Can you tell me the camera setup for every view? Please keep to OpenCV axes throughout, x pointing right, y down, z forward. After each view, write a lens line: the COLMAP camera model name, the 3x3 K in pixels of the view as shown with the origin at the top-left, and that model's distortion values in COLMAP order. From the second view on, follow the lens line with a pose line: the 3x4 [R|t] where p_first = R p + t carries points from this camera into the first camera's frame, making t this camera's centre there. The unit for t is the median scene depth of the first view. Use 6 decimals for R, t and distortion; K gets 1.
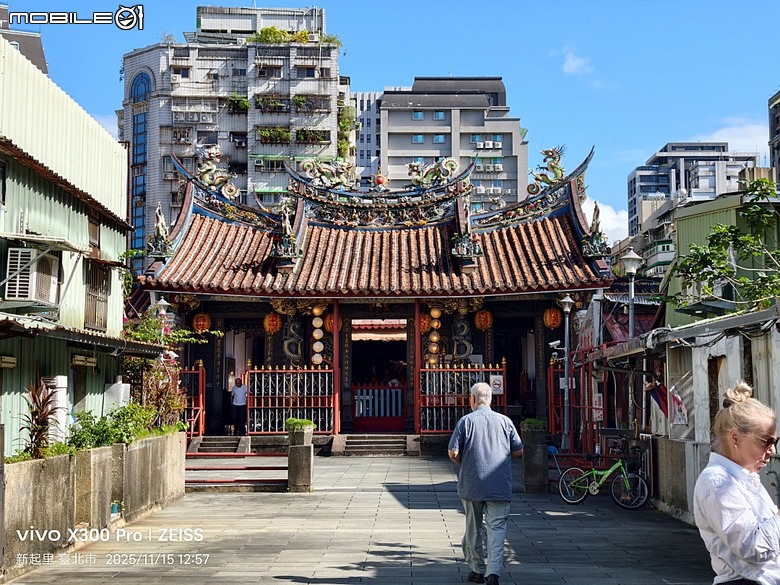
lens RADIAL K [[1157.8, 0, 389.1], [0, 1157.8, 291.9], [0, 0, 1]] dist [0.281809, 0.000000]
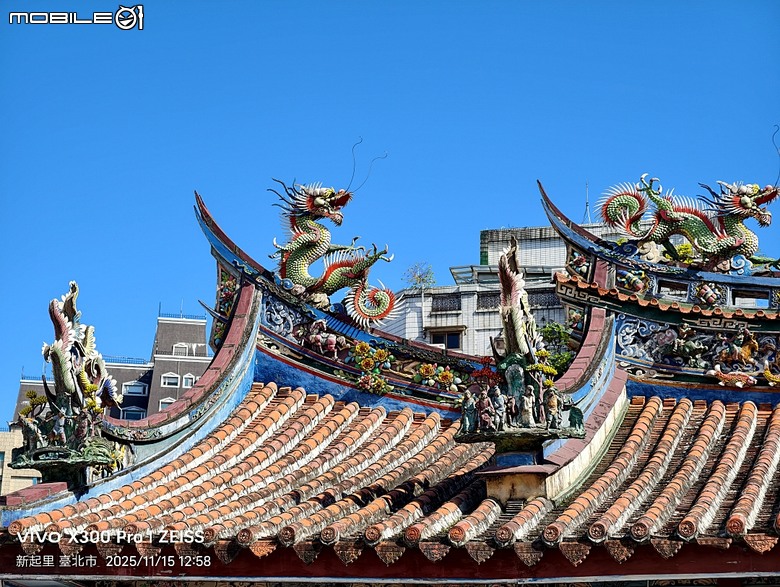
lens RADIAL K [[1910.7, 0, 388.7], [0, 1910.7, 293.3], [0, 0, 1]] dist [0.368020, 0.000000]
pose [[0.970656, -0.068330, -0.230558, -0.015585], [0.004416, 0.963683, -0.267011, 0.045700], [0.240430, 0.258158, 0.935707, 0.529106]]
